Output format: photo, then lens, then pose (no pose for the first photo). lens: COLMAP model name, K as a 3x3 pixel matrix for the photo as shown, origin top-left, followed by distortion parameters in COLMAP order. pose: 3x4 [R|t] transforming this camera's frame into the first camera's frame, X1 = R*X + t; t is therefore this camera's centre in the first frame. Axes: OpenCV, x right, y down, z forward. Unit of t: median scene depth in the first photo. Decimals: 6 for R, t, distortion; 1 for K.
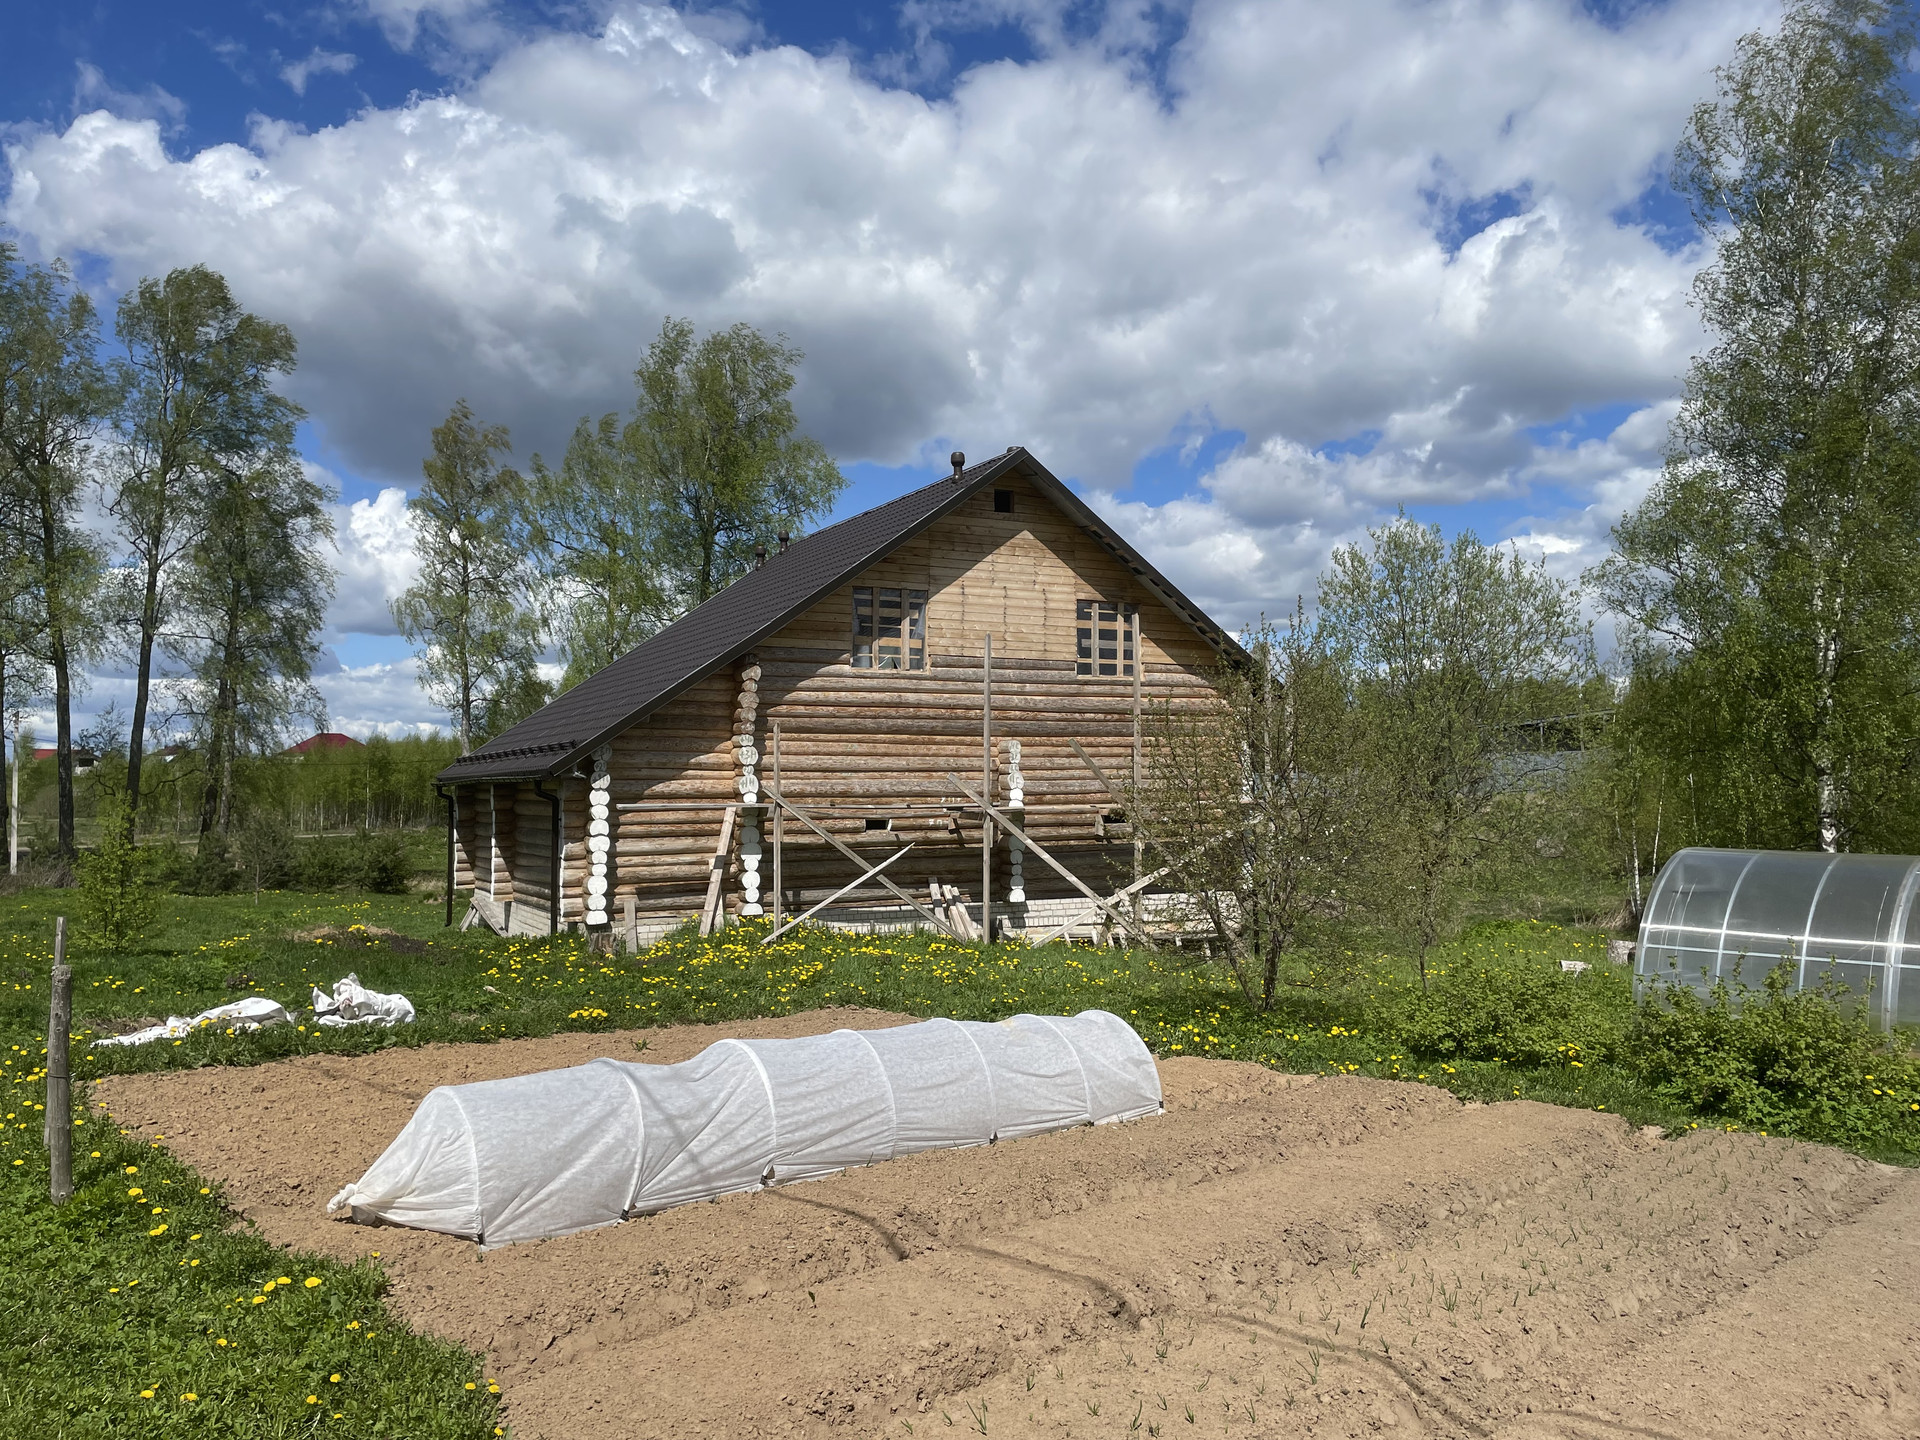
lens RADIAL K [[1430.9, 0, 969.1], [0, 1430.9, 710.1], [0, 0, 1]] dist [0.072550, -0.081474]
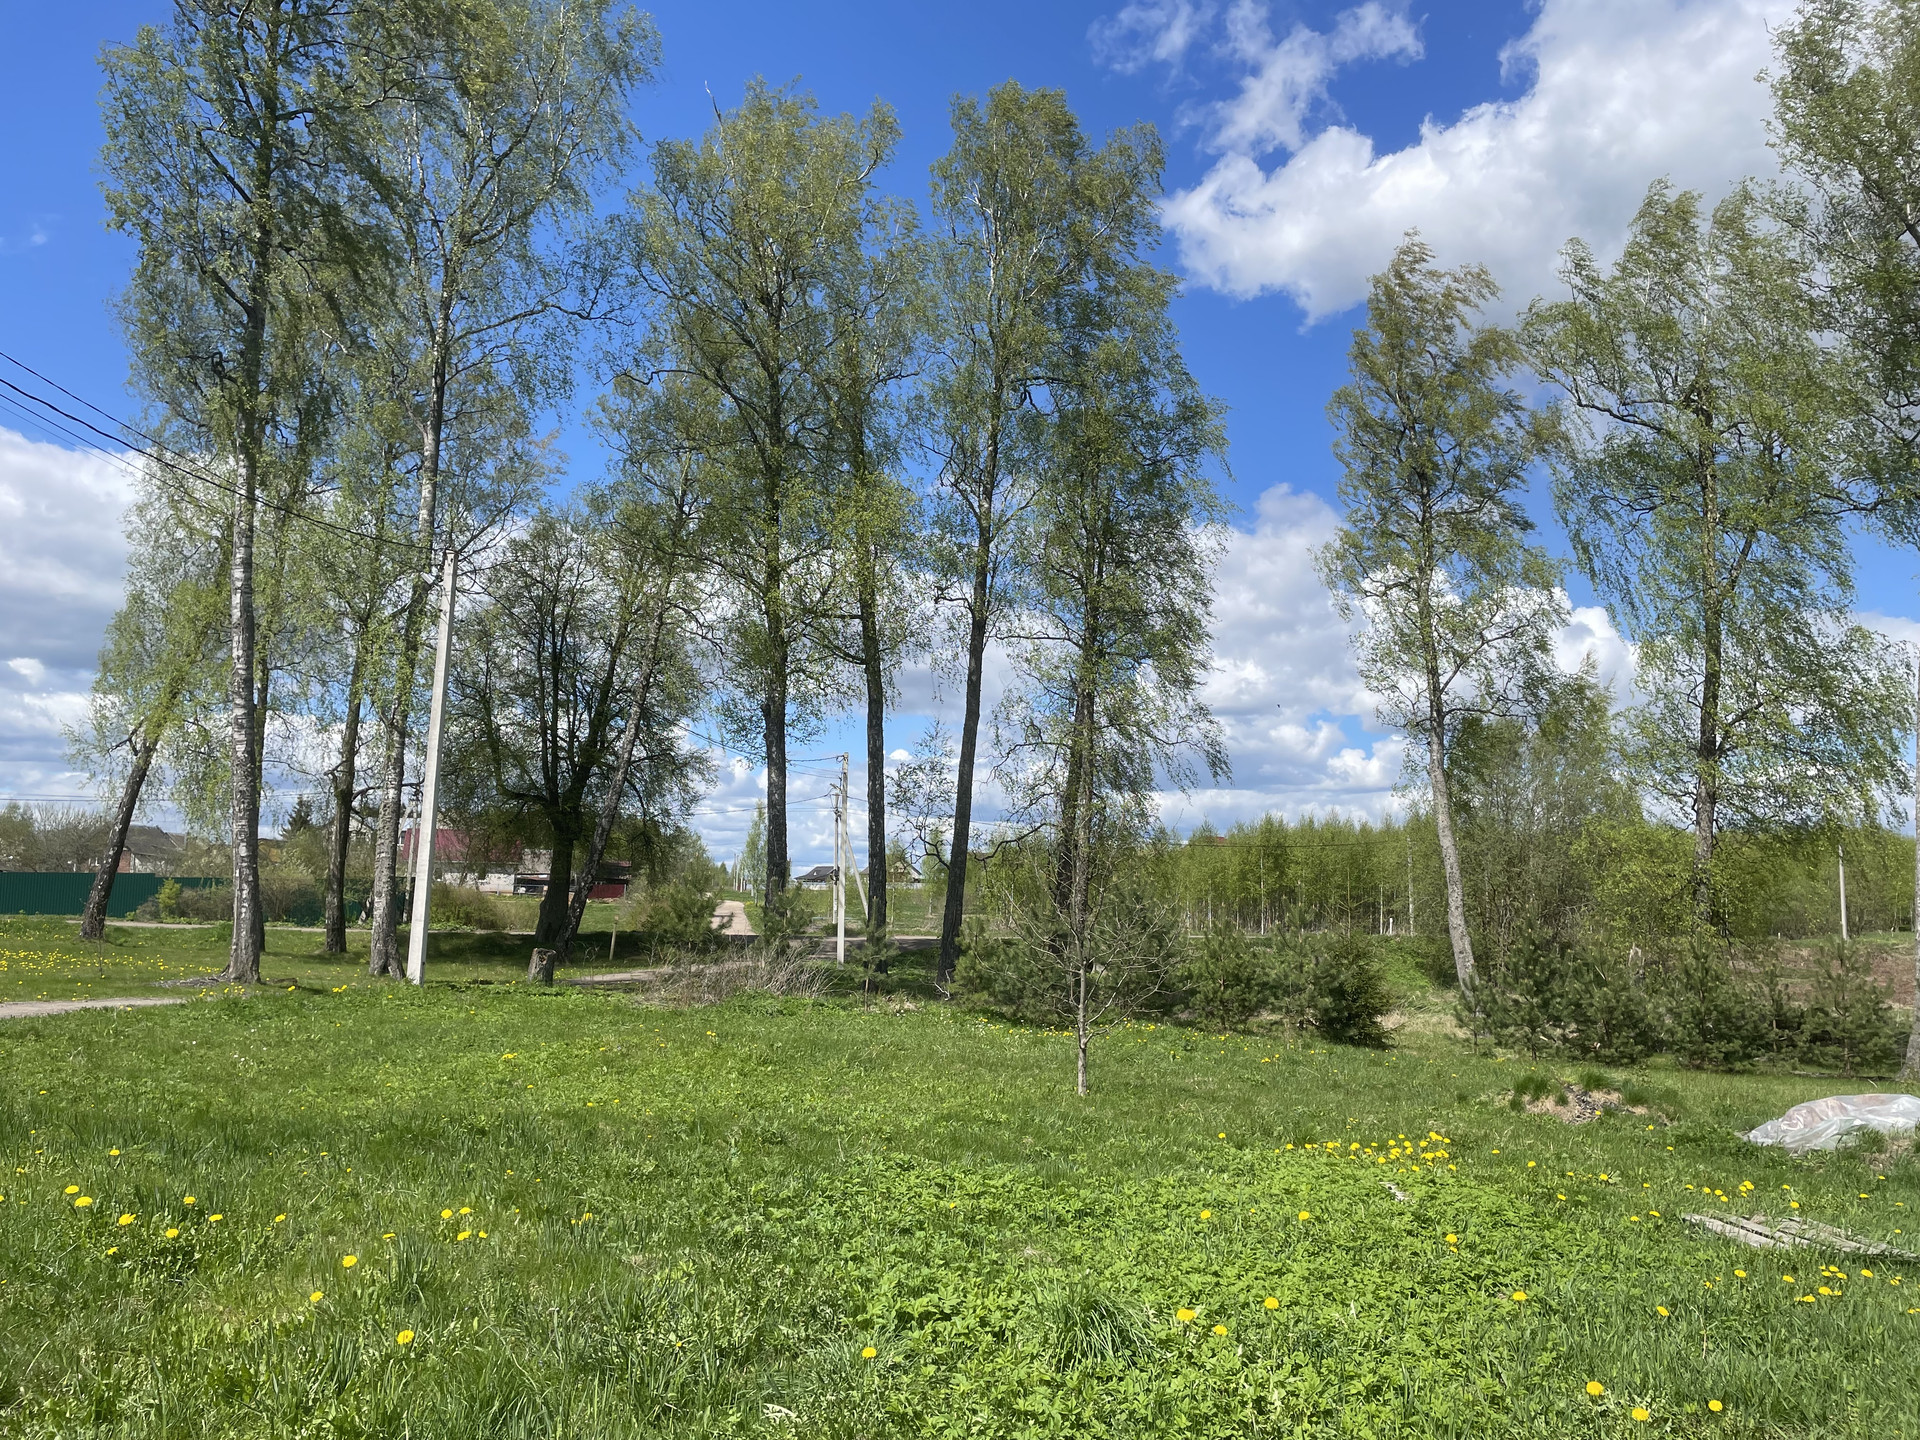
lens RADIAL K [[1430.9, 0, 957.4], [0, 1430.9, 718.0], [0, 0, 1]] dist [0.072550, -0.081474]
pose [[0.835137, -0.053374, -0.547446, -0.209029], [0.007283, 0.996267, -0.086021, 0.050225], [0.549994, 0.067852, 0.832408, 0.443182]]
